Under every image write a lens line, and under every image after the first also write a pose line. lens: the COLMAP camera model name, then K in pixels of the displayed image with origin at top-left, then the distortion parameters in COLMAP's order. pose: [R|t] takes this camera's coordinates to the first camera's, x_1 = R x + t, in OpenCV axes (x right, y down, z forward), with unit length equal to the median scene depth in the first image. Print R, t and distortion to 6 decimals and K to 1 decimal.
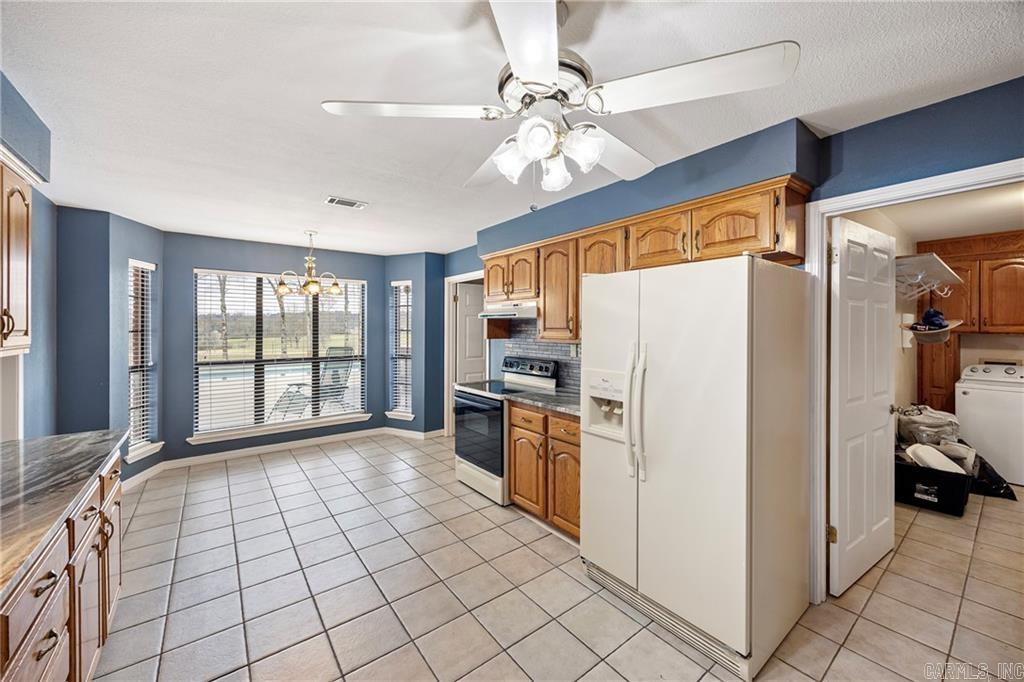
lens RADIAL K [[396.2, 0, 514.5], [0, 396.2, 327.8], [0, 0, 1]] dist [-0.001310, -0.000060]
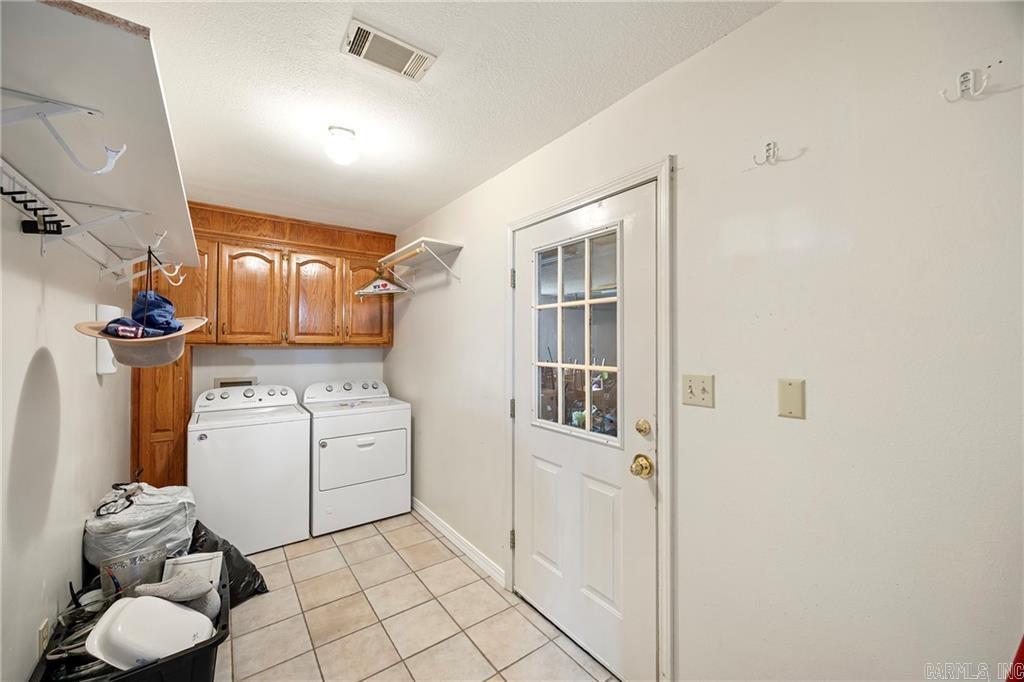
lens RADIAL K [[397.9, 0, 513.0], [0, 397.9, 336.3], [0, 0, 1]] dist [-0.000680, -0.000205]
pose [[0.031791, 0.013770, 0.999400, 0.497669], [0.001553, 0.999903, -0.013827, 0.010008], [-0.999493, 0.001992, 0.031767, 0.463068]]
